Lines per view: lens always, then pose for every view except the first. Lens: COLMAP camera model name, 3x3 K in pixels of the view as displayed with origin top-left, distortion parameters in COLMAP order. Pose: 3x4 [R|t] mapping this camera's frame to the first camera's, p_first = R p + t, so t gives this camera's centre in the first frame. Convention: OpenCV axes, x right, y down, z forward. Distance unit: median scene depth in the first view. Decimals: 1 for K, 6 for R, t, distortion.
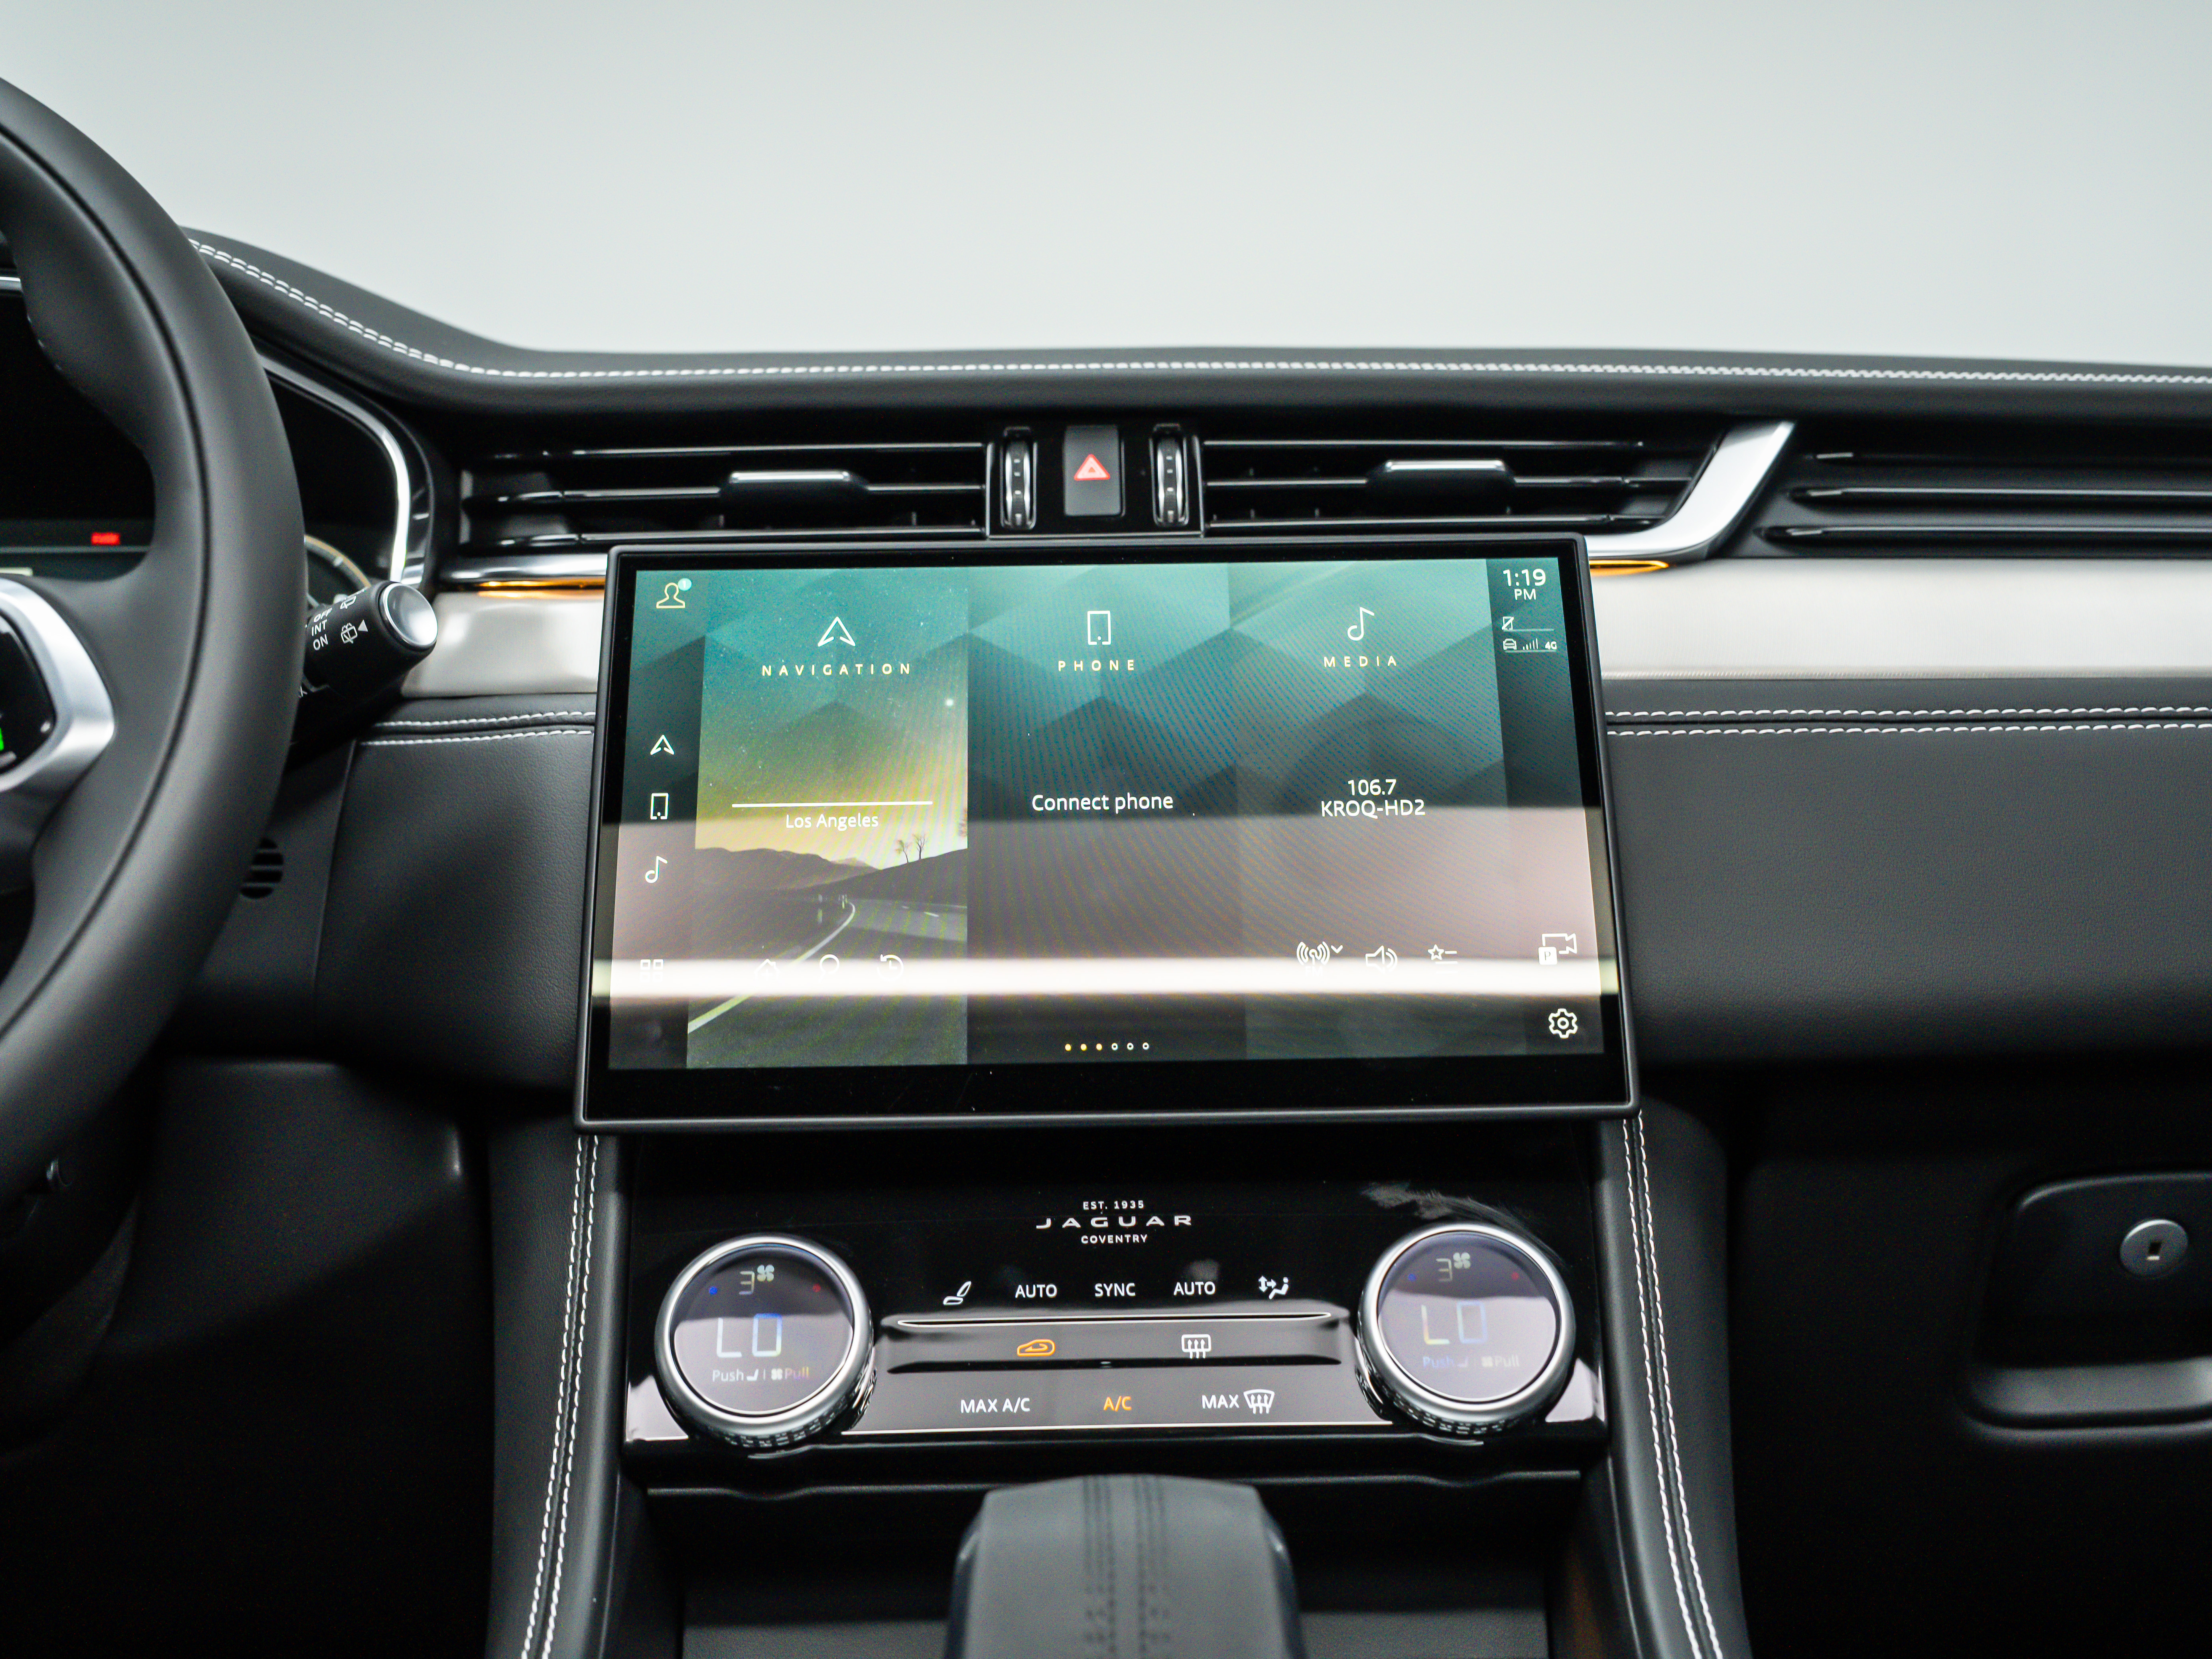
lens RADIAL K [[2637.6, 0, 1106.0], [0, 2637.6, 829.5], [0, 0, 1]] dist [0.022356, 0.031815]
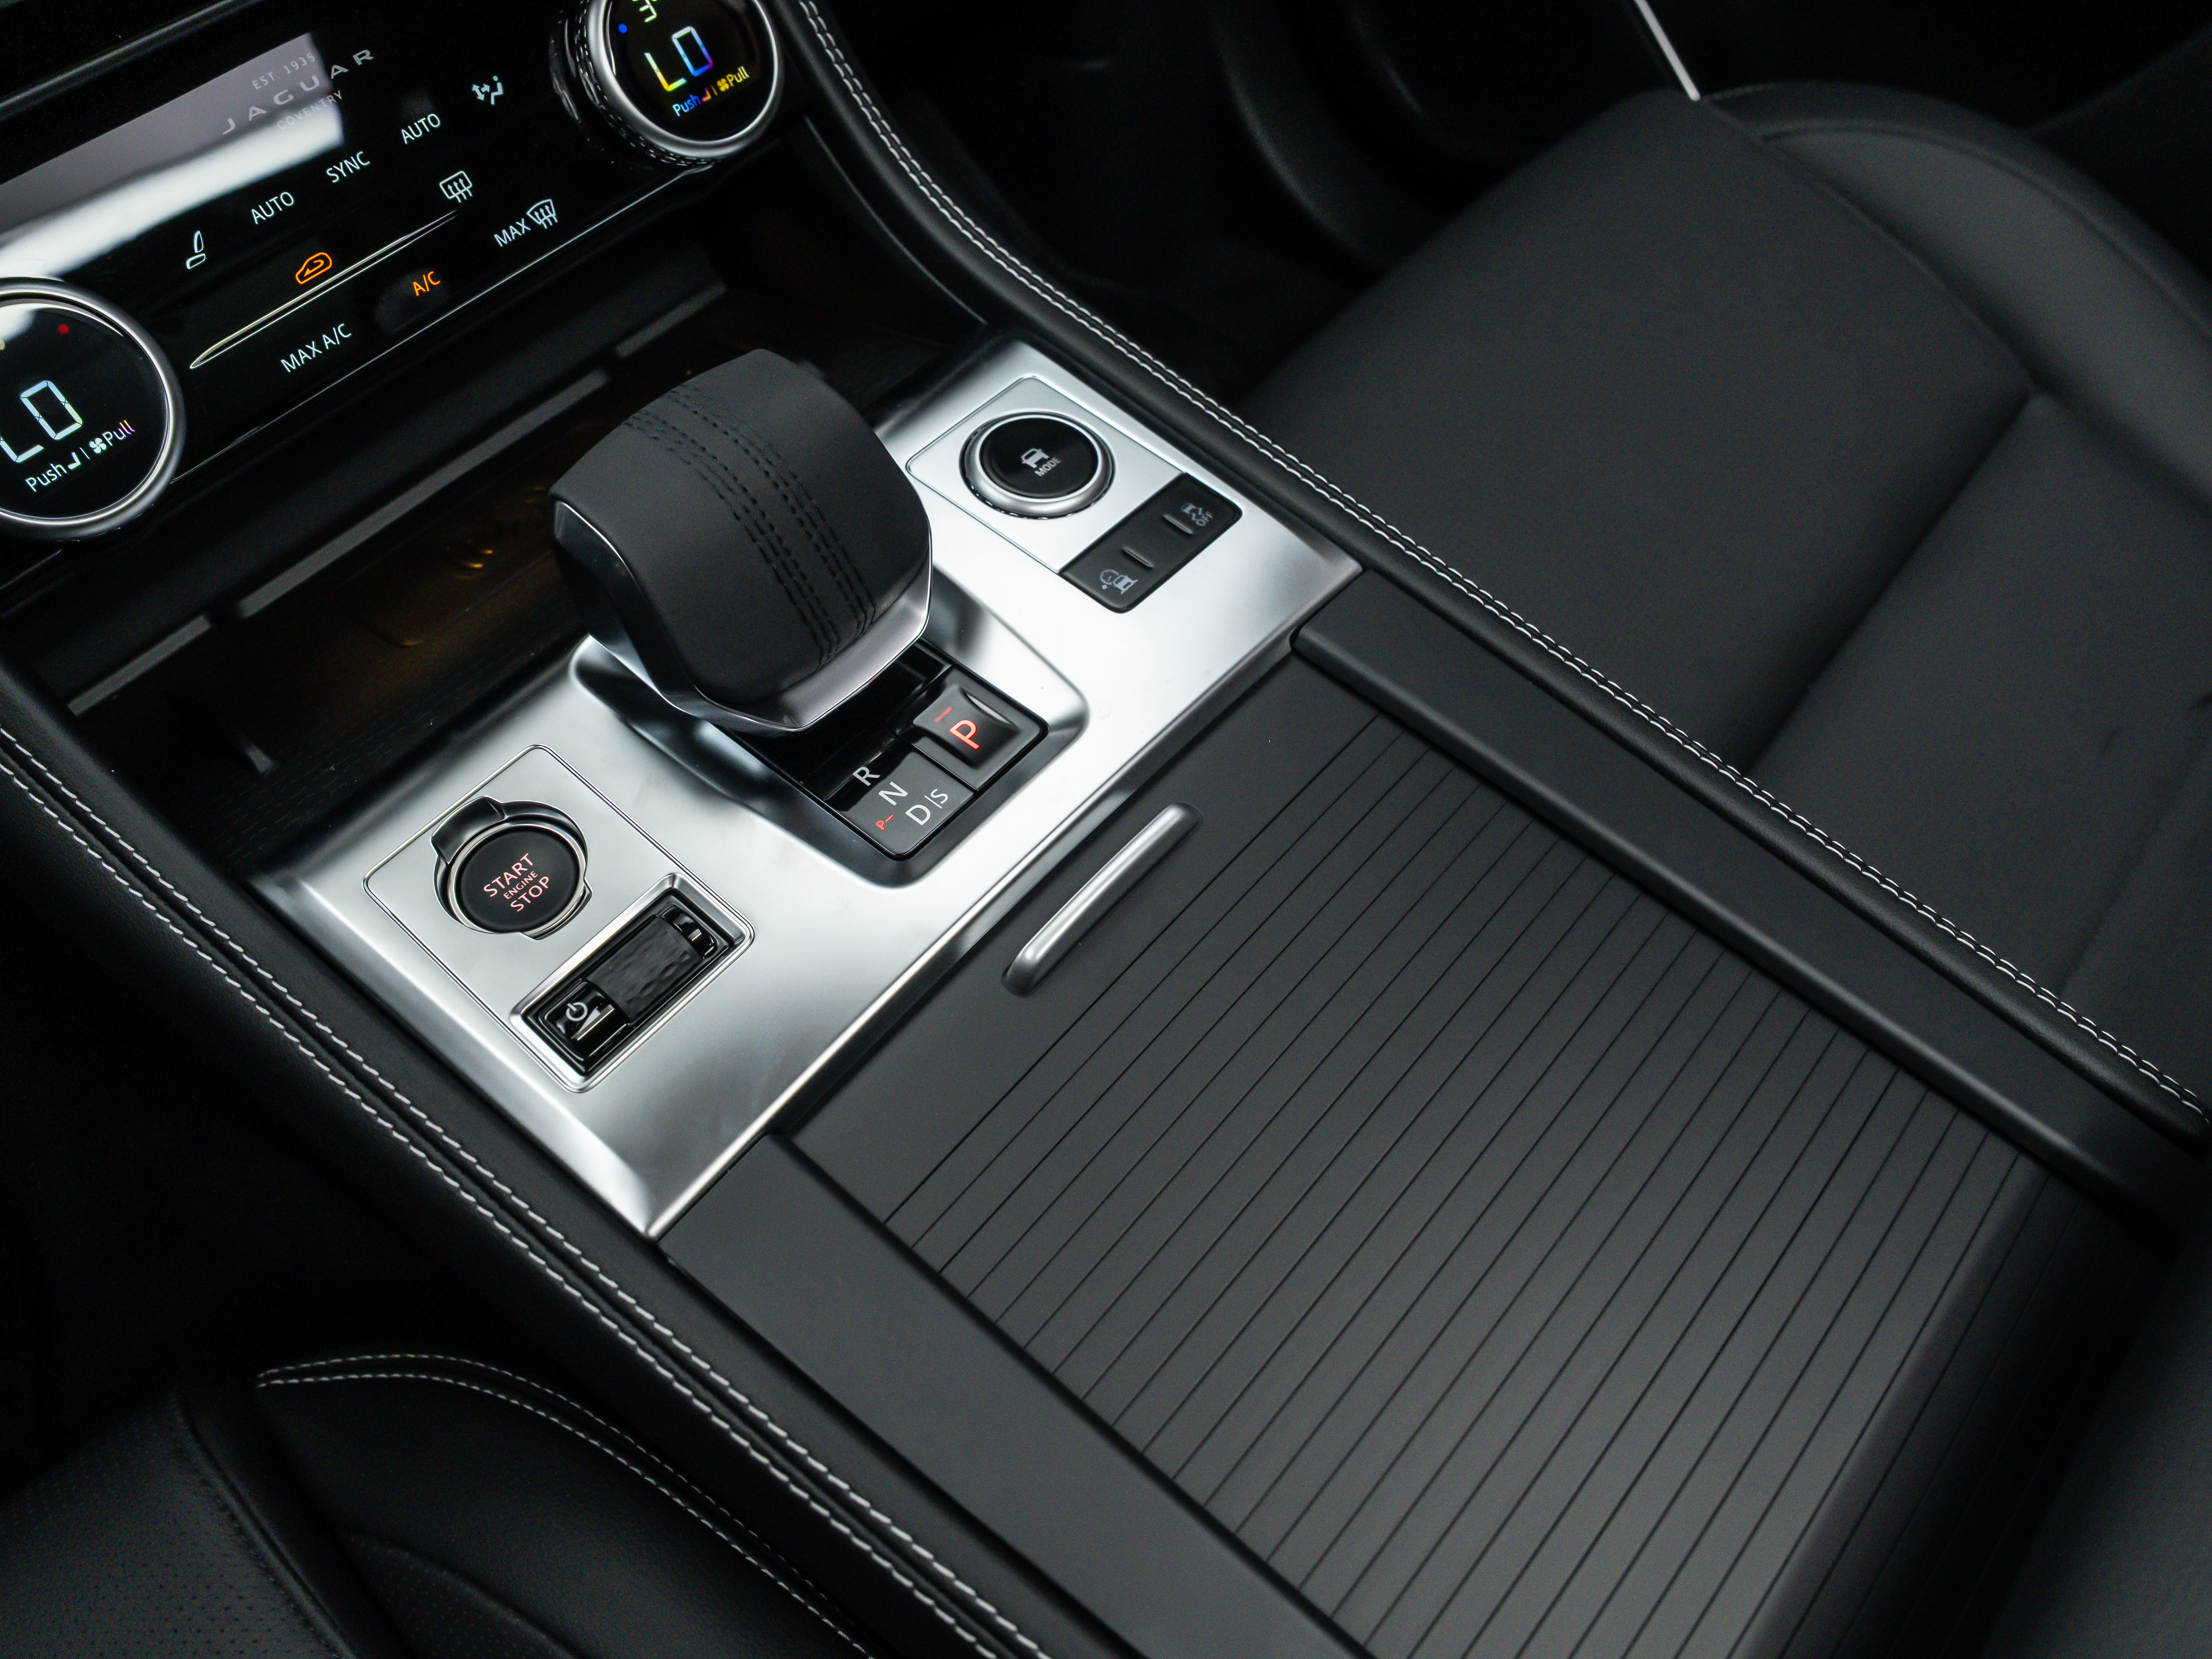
lens RADIAL K [[1730.5, 0, 1106.0], [0, 1730.5, 829.5], [0, 0, 1]] dist [-0.121679, 0.089956]
pose [[0.658312, -0.601589, 0.452455, -0.209860], [0.059402, 0.640717, 0.765476, -0.097411], [-0.750397, -0.477046, 0.457527, 0.416084]]
